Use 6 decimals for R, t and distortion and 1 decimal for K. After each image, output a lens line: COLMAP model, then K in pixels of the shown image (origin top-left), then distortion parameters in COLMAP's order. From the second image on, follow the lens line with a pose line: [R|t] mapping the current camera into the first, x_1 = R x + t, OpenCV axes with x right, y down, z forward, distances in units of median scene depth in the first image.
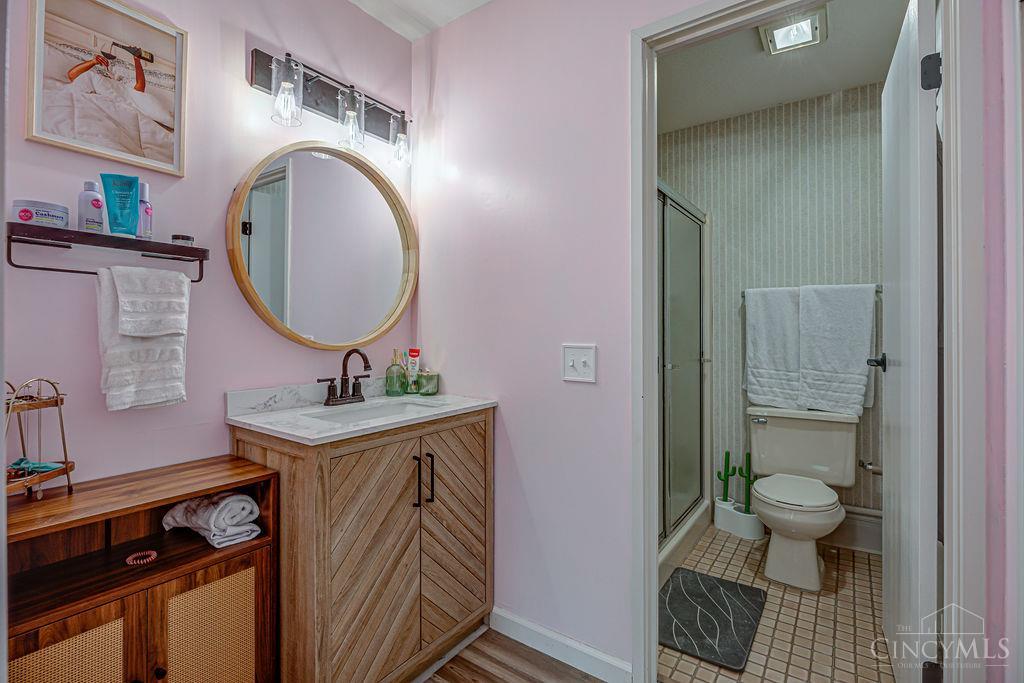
lens RADIAL K [[470.5, 0, 512.7], [0, 470.5, 333.0], [0, 0, 1]] dist [-0.003487, -0.001860]
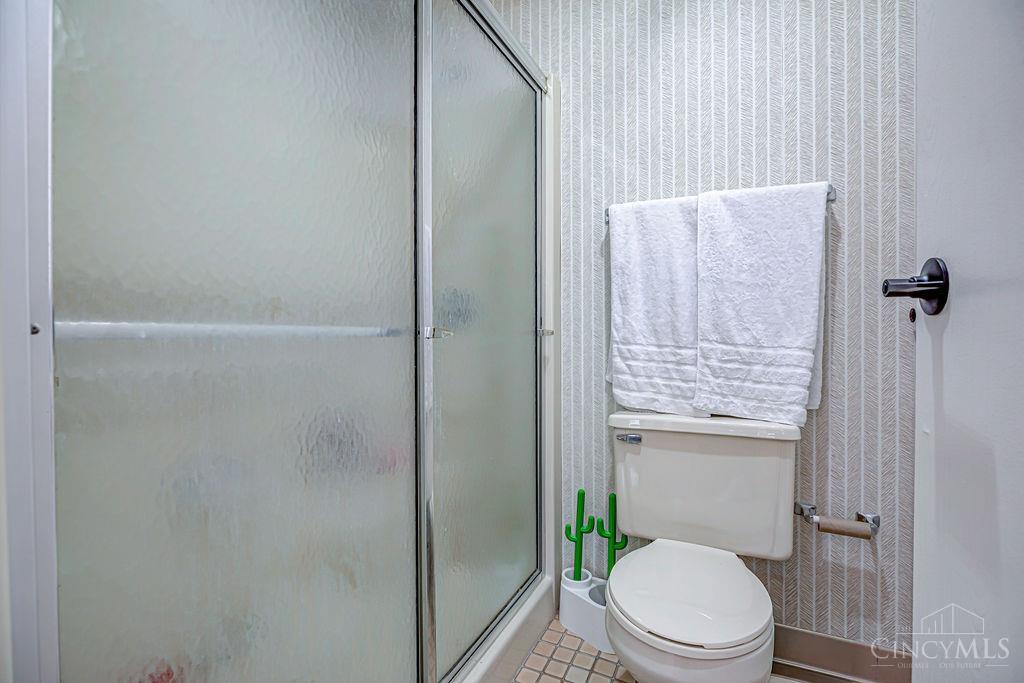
lens RADIAL K [[470.5, 0, 512.6], [0, 470.5, 340.9], [0, 0, 1]] dist [-0.003487, -0.001860]
pose [[0.983897, -0.002562, 0.178717, 0.282351], [0.000360, 0.999924, 0.012353, 0.064180], [-0.178735, -0.012090, 0.983823, 0.468856]]
